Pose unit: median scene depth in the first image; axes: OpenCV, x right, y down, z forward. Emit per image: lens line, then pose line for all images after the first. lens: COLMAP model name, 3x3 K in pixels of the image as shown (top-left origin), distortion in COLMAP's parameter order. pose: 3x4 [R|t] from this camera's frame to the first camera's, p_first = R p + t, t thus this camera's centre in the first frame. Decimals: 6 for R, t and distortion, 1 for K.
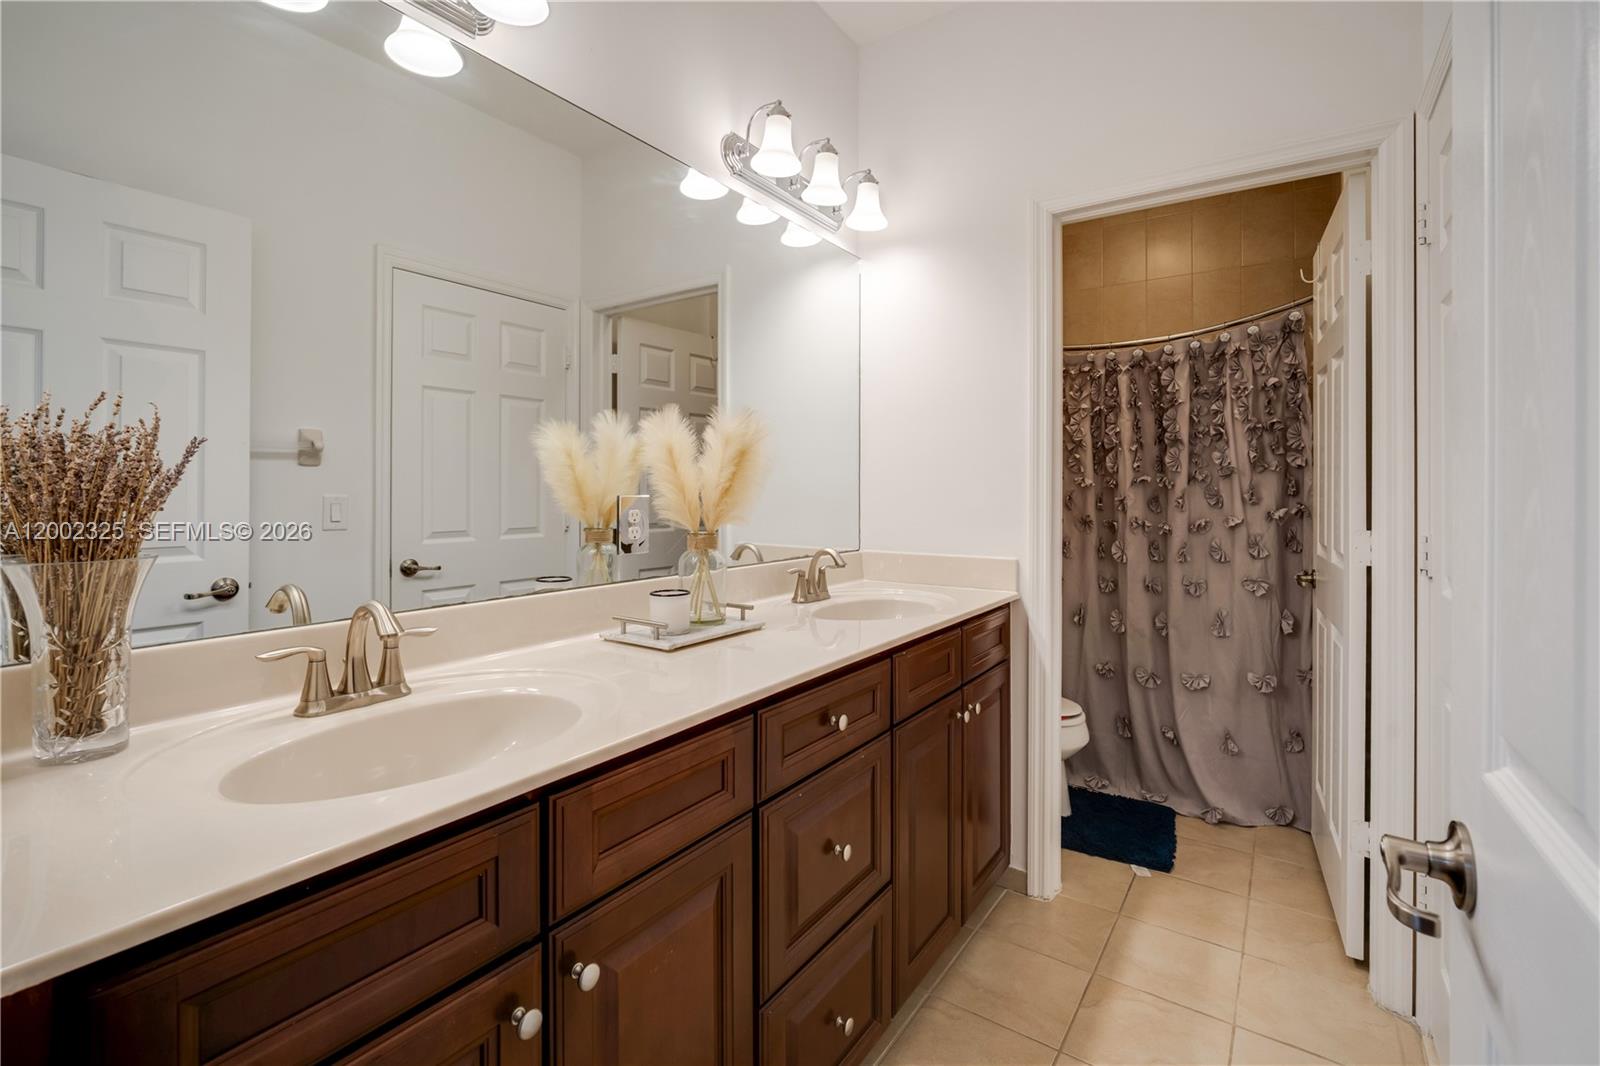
lens RADIAL K [[717.2, 0, 803.0], [0, 717.2, 479.7], [0, 0, 1]] dist [-0.006345, 0.000122]
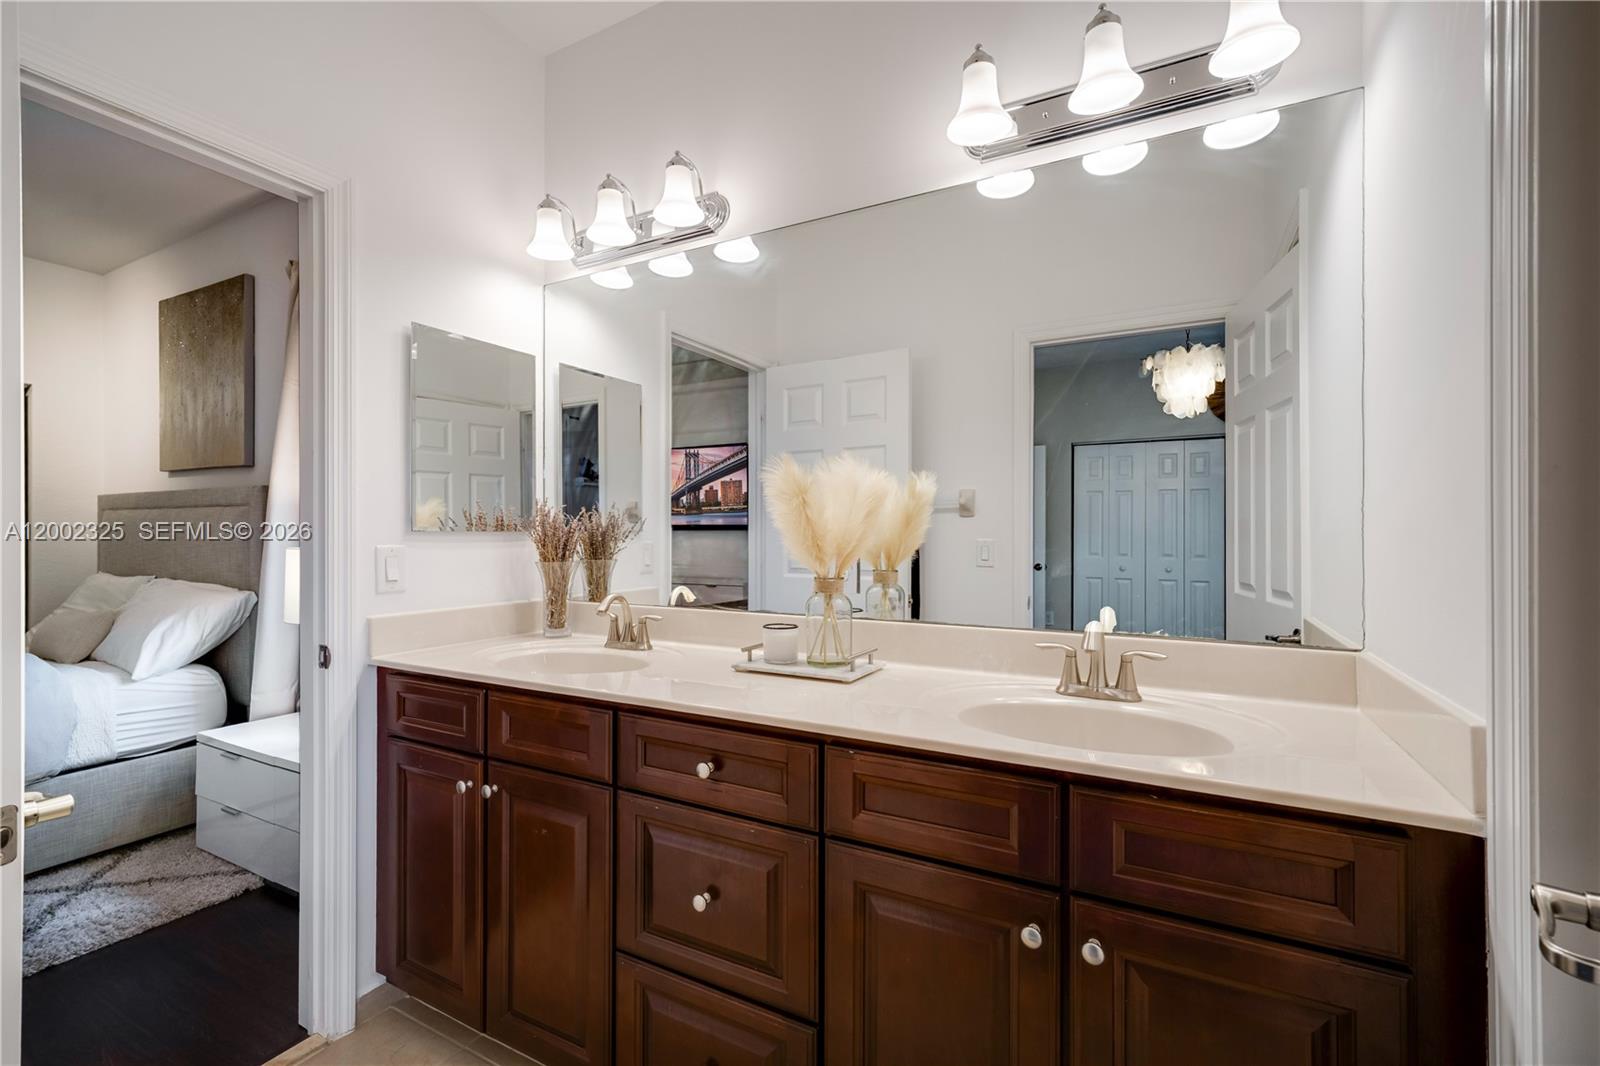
lens RADIAL K [[699.4, 0, 804.8], [0, 699.4, 527.5], [0, 0, 1]] dist [0.000679, 0.000048]
pose [[0.125061, -0.007973, -0.992117, 0.901175], [0.005092, 0.999960, -0.007394, 0.012847], [0.992136, -0.004127, 0.125097, 0.895682]]
